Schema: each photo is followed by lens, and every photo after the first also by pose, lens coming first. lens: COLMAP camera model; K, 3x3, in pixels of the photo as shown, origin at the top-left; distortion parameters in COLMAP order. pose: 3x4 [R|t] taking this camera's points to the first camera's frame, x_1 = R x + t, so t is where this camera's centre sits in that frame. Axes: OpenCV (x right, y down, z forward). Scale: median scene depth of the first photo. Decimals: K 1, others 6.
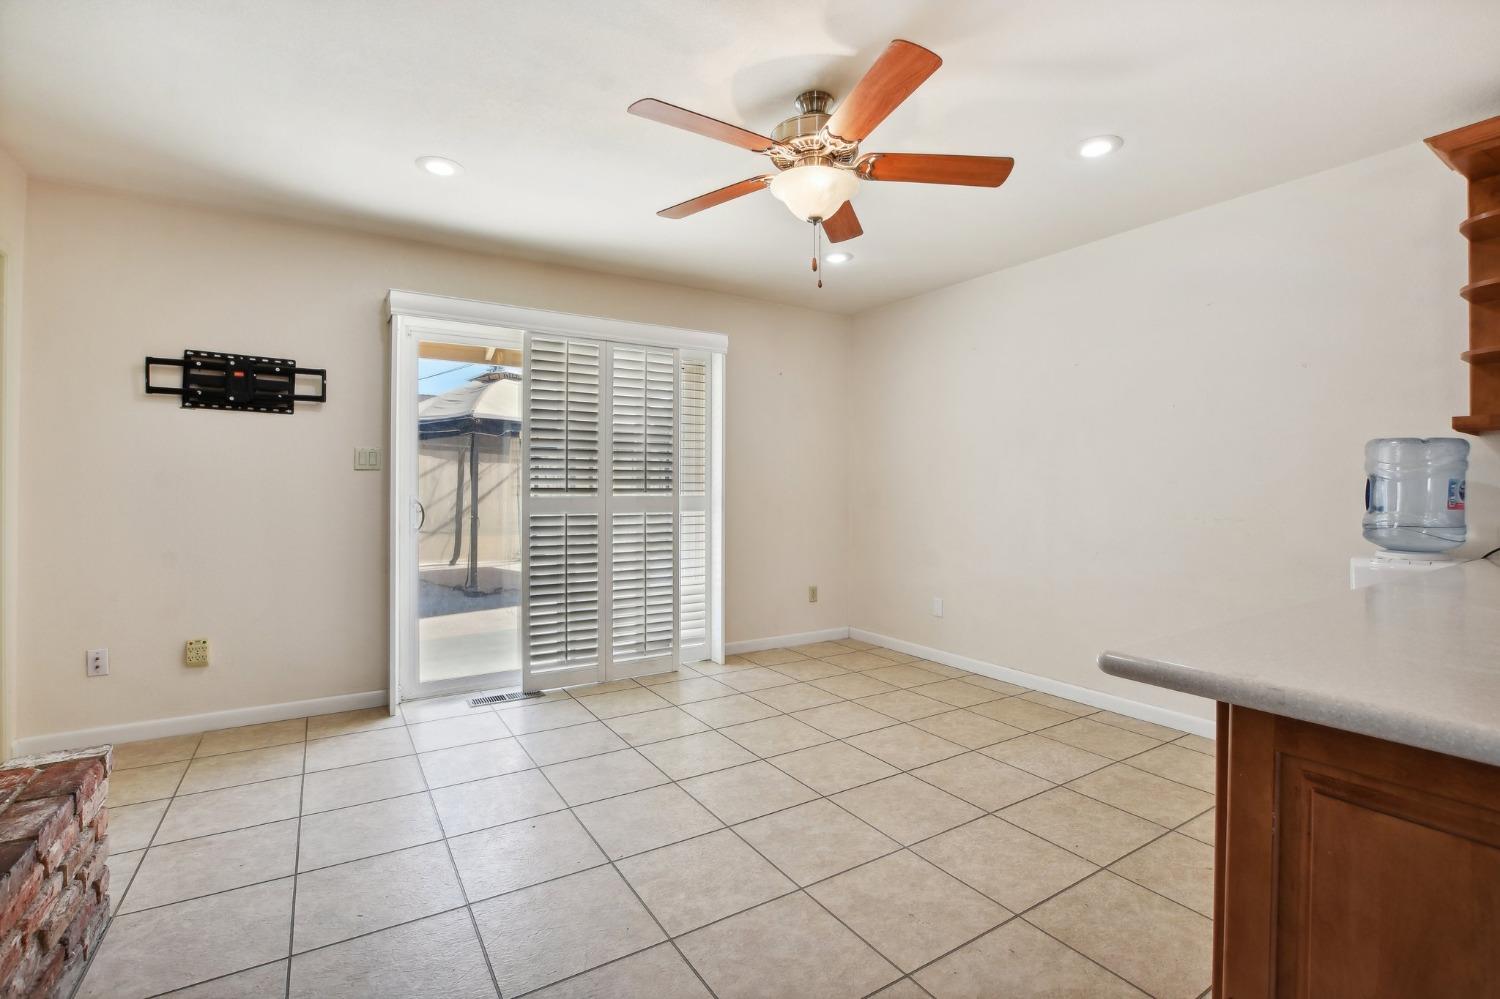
lens RADIAL K [[668.0, 0, 749.0], [0, 668.0, 481.5], [0, 0, 1]] dist [-0.029005, 0.000066]
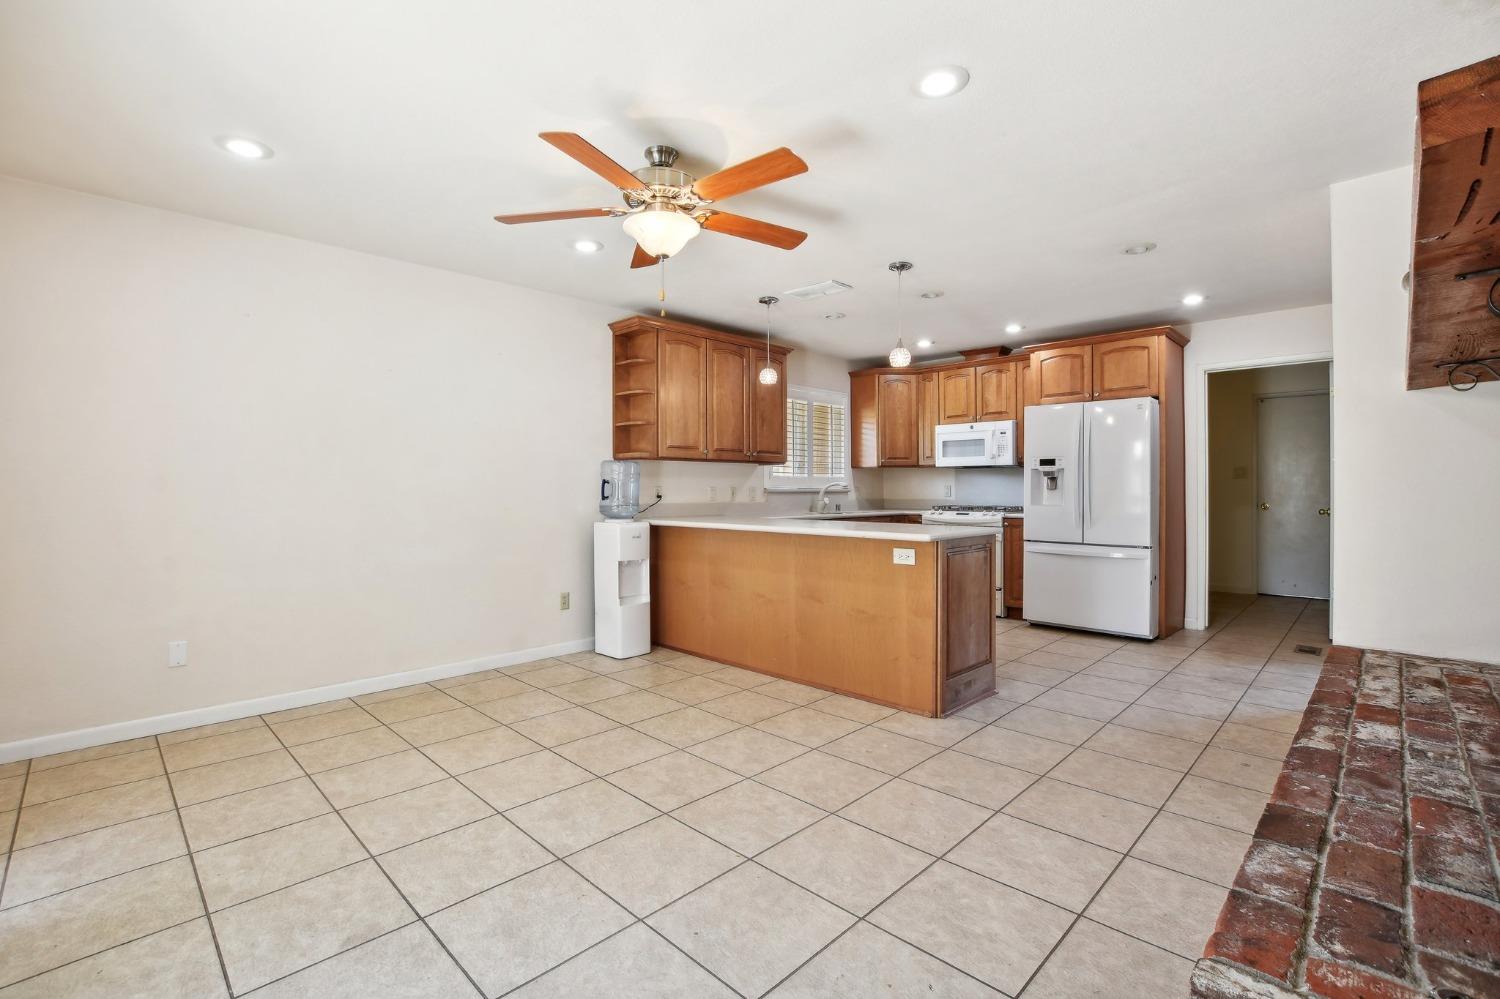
lens RADIAL K [[672.4, 0, 739.9], [0, 672.4, 479.7], [0, 0, 1]] dist [-0.029968, 0.000628]
pose [[-0.216792, 0.008305, 0.976182, -0.761223], [-0.007129, 0.999924, -0.010090, 0.005513], [-0.976192, -0.009147, -0.216716, 0.786828]]
